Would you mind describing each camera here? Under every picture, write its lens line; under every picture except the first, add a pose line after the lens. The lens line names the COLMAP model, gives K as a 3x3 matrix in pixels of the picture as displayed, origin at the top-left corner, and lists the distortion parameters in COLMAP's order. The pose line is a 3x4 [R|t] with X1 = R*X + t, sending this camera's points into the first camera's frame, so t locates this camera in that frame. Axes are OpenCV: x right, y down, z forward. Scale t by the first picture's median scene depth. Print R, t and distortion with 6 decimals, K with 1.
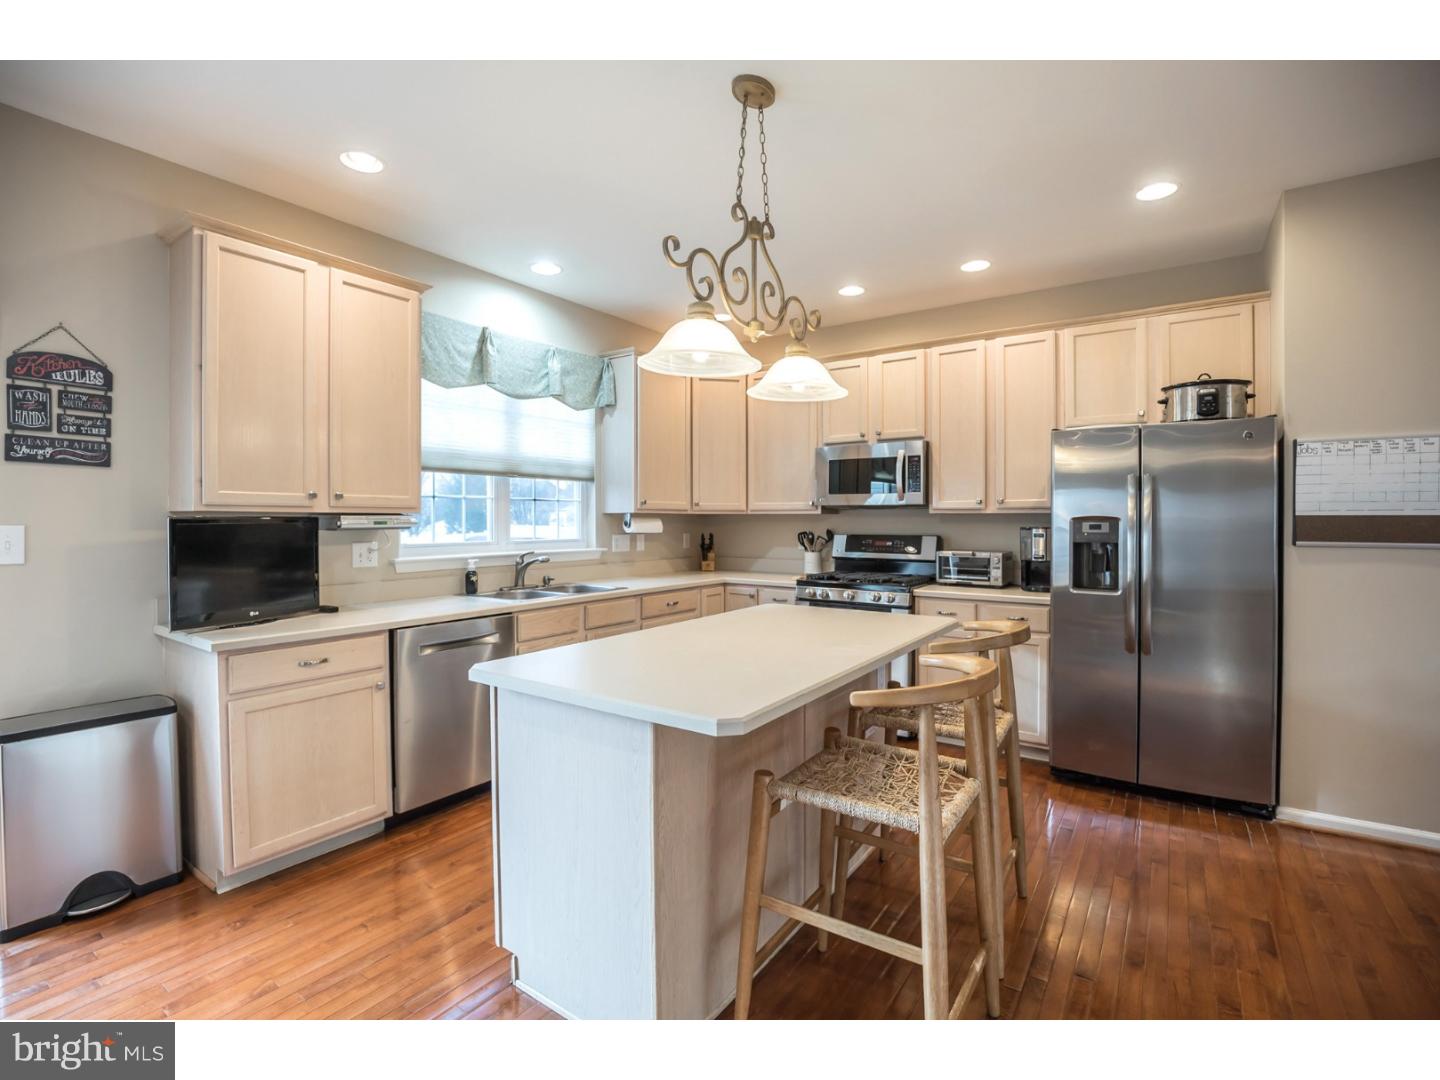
lens RADIAL K [[663.6, 0, 721.5], [0, 663.6, 527.9], [0, 0, 1]] dist [-0.013130, 0.000039]
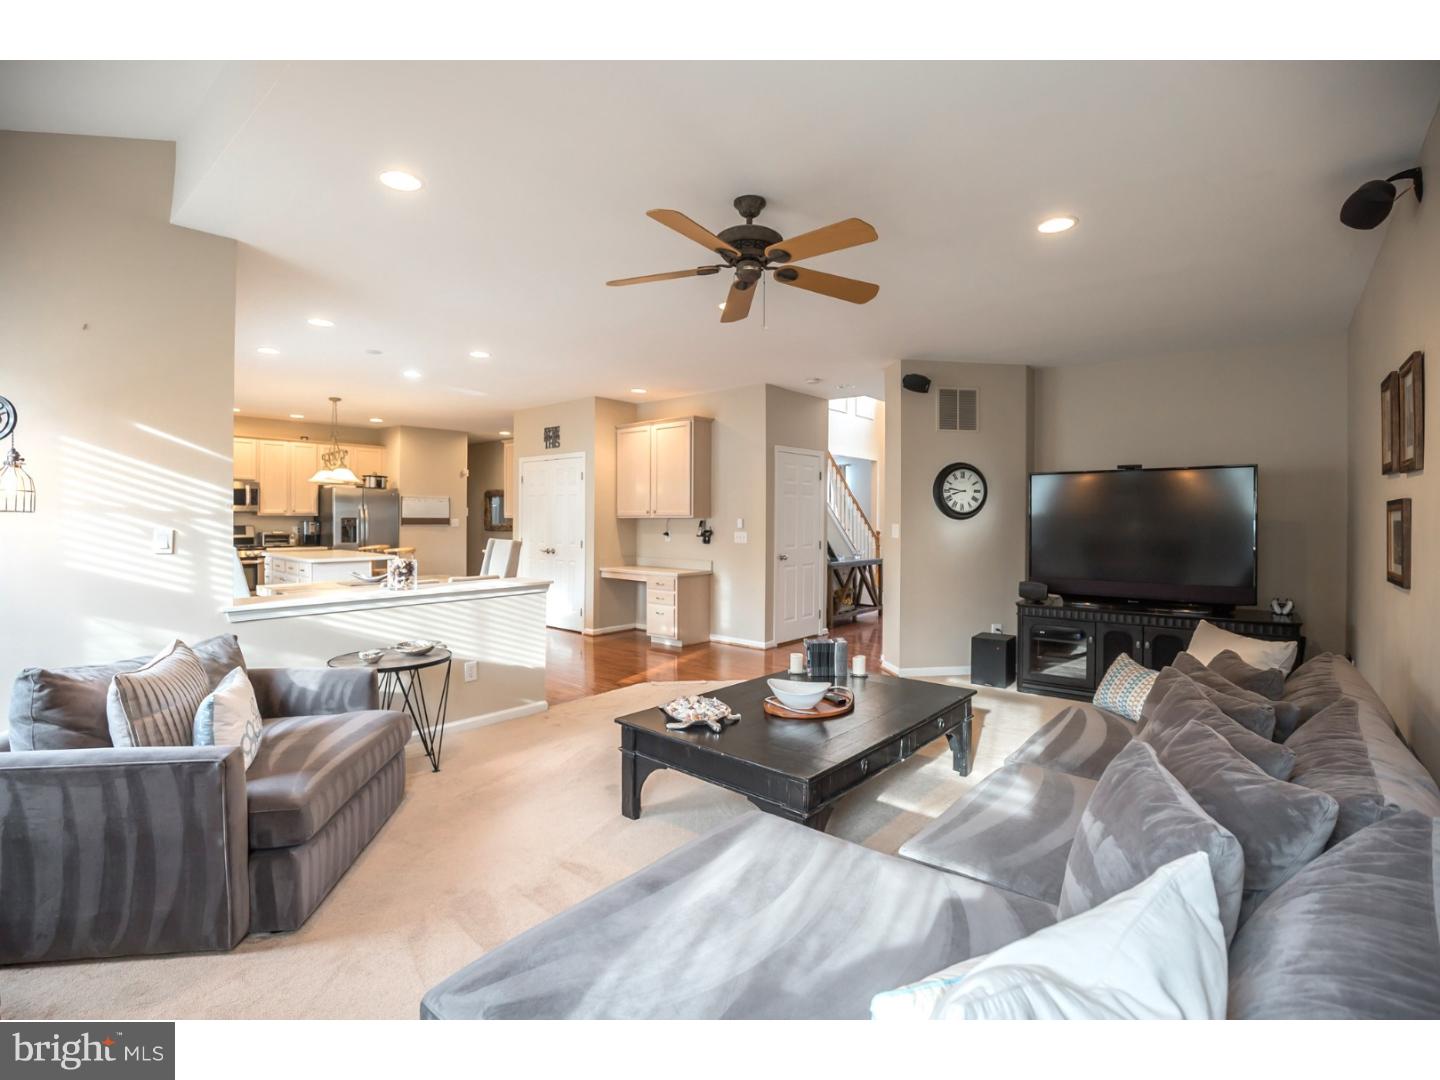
lens RADIAL K [[663.6, 0, 726.8], [0, 663.6, 524.8], [0, 0, 1]] dist [-0.013130, 0.000039]
pose [[0.079126, -0.012072, 0.996792, -2.099257], [0.006087, 0.999914, 0.011627, -0.008818], [-0.996846, 0.005147, 0.079193, -0.868637]]
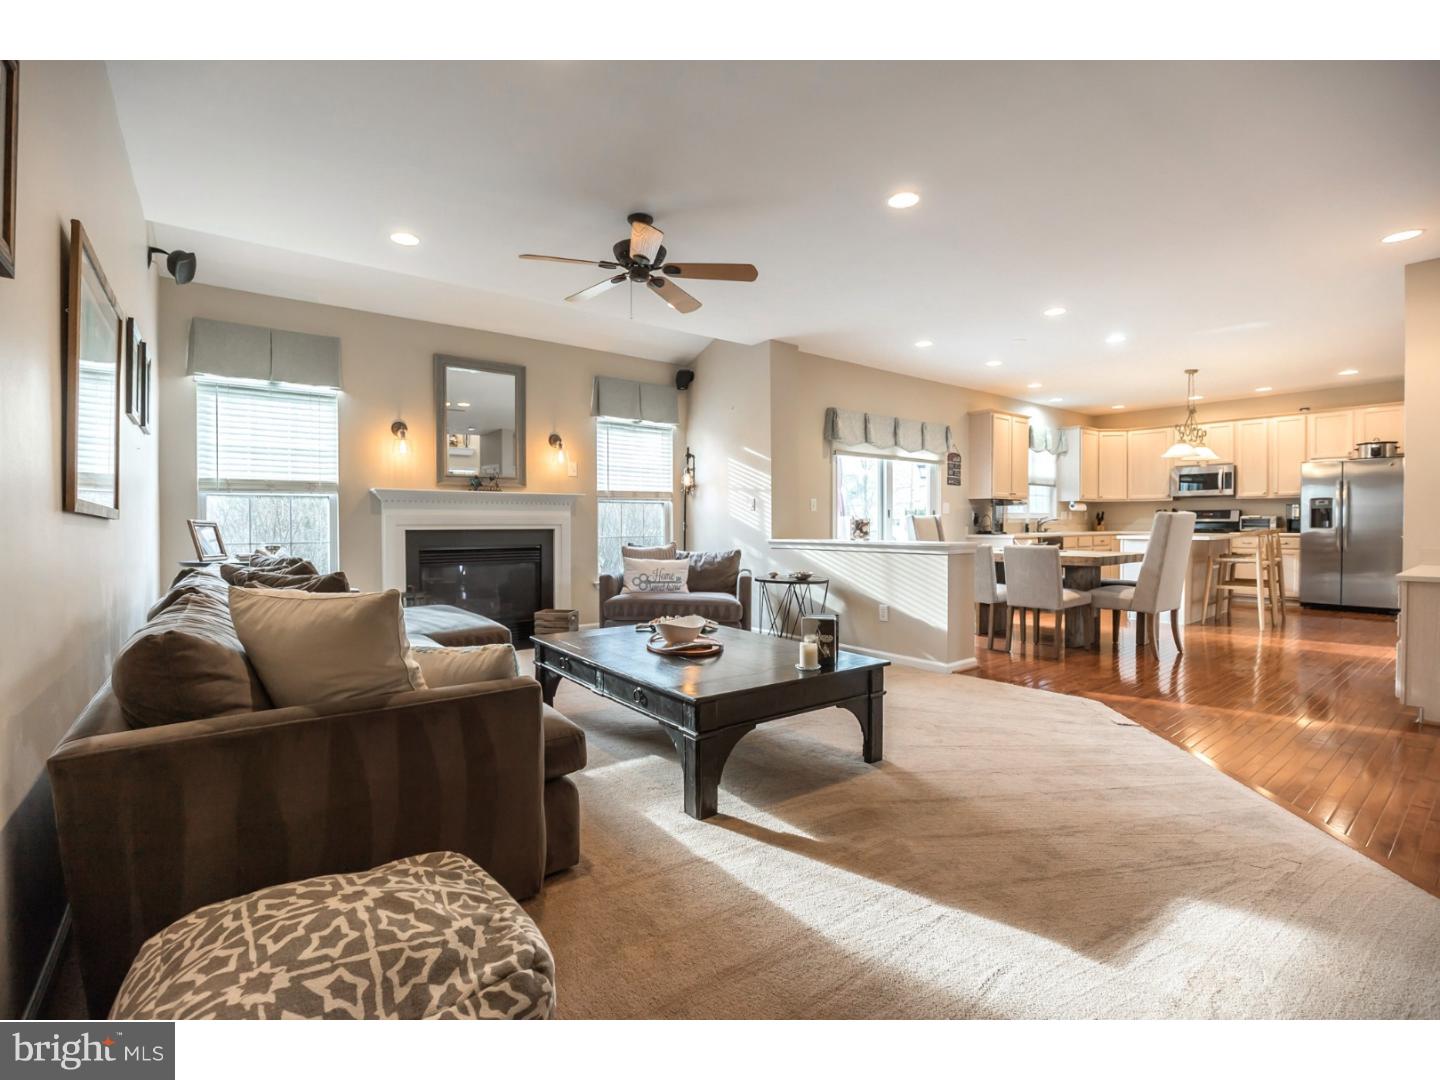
lens RADIAL K [[663.6, 0, 723.3], [0, 663.6, 540.8], [0, 0, 1]] dist [-0.013130, 0.000039]
pose [[0.958982, 0.003763, -0.283442, -0.811644], [0.001006, 0.999860, 0.016680, 0.091532], [0.283465, -0.016281, 0.958844, -1.826591]]
